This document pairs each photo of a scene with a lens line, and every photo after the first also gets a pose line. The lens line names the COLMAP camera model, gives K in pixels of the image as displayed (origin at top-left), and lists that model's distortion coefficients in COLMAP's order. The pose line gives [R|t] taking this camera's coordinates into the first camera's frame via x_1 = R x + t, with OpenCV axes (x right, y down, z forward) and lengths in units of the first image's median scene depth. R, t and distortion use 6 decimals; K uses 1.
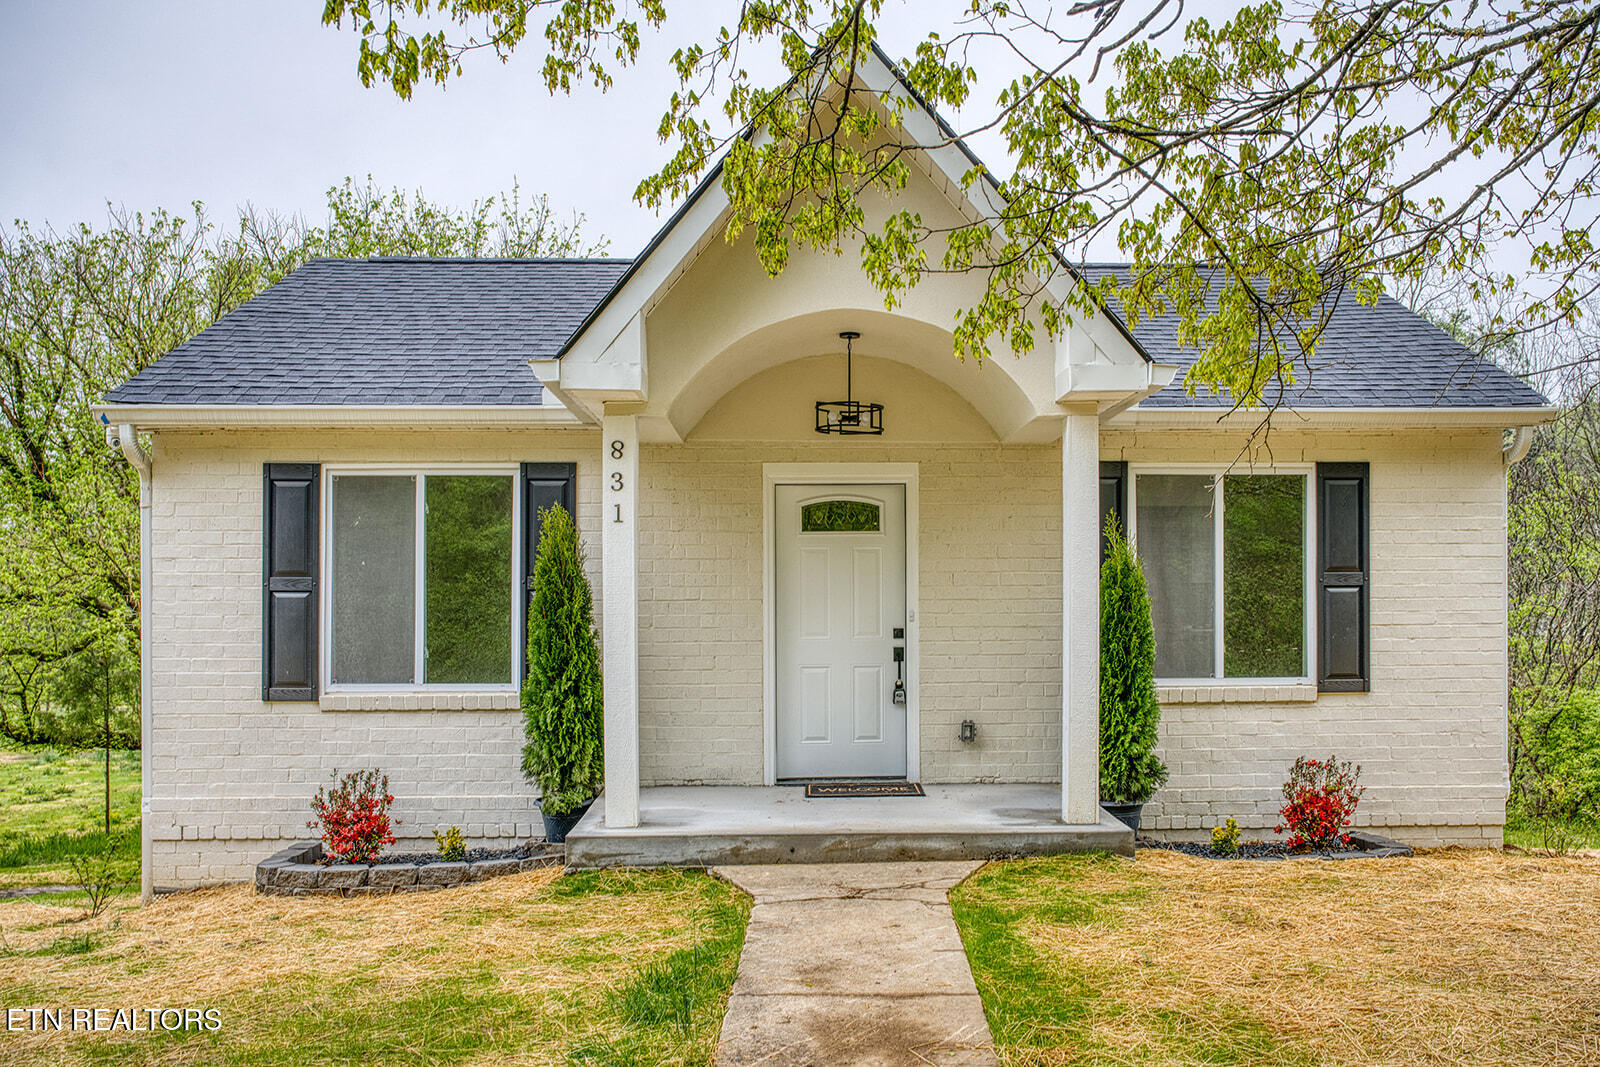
lens RADIAL K [[1452.3, 0, 802.5], [0, 1452.3, 587.8], [0, 0, 1]] dist [-0.013935, -0.003736]
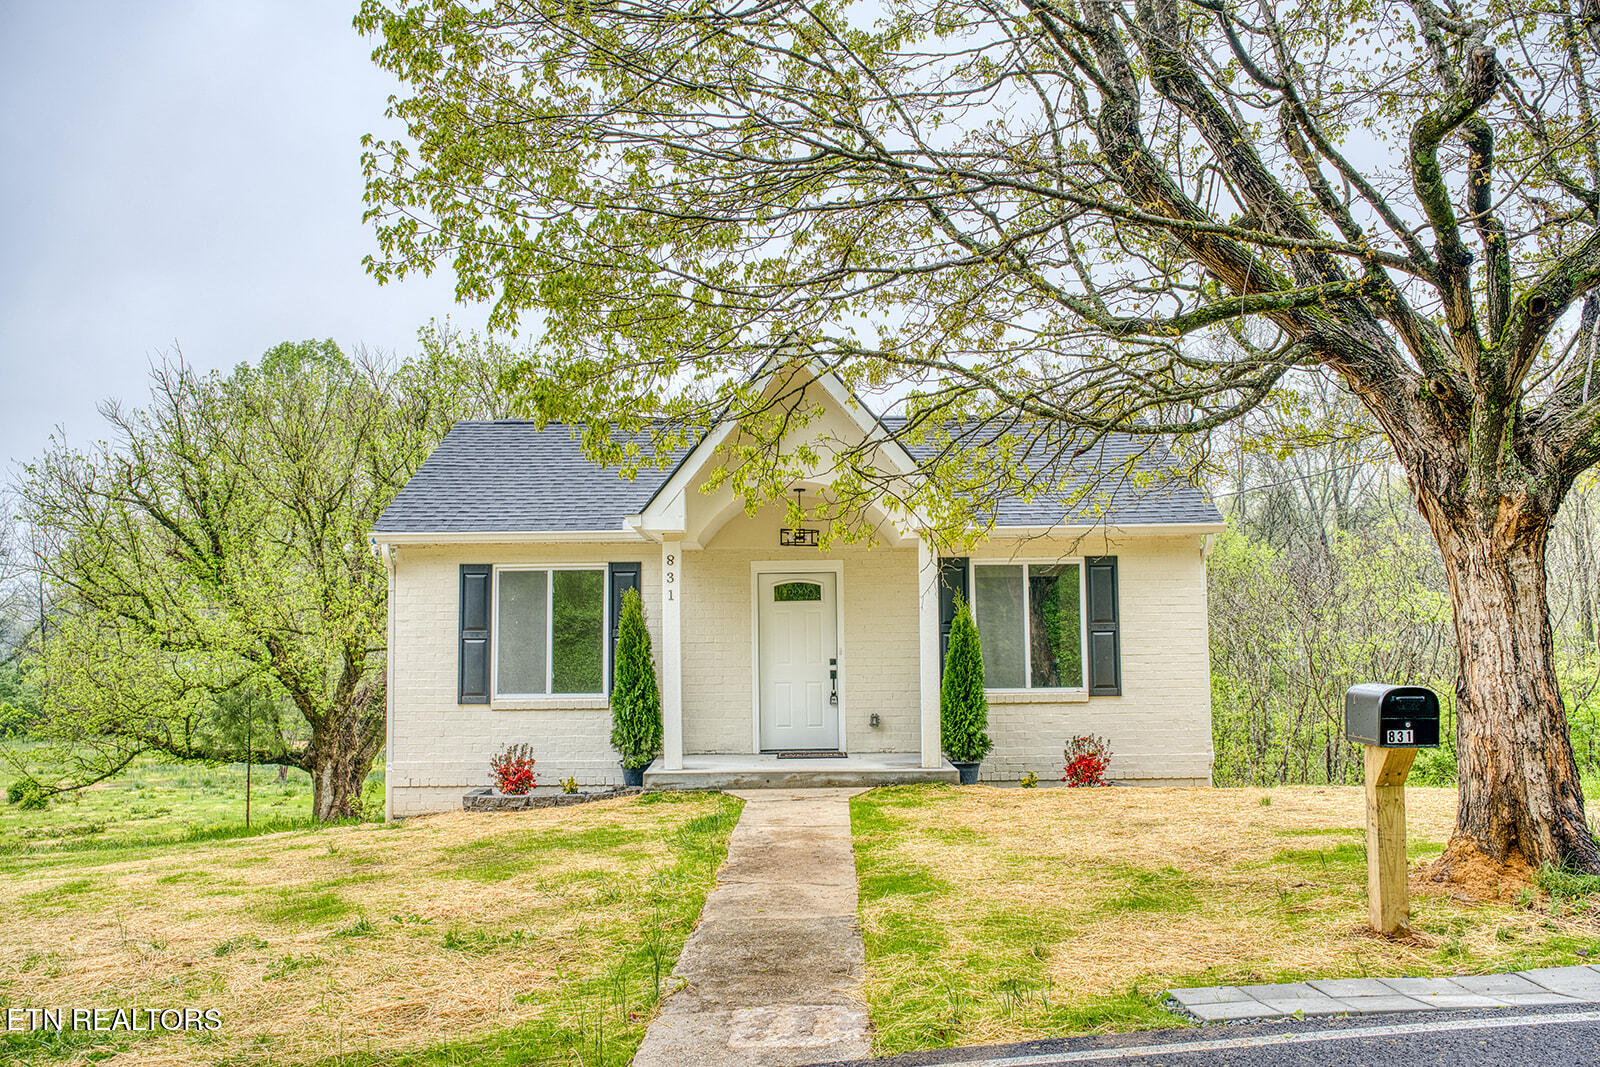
lens RADIAL K [[1397.7, 0, 734.8], [0, 1397.7, 505.9], [0, 0, 1]] dist [-0.002251, -0.005302]
pose [[0.999019, -0.011149, -0.042863, 0.025374], [0.007262, 0.995932, -0.089811, -0.003877], [0.043690, 0.089411, 0.995036, -0.640344]]
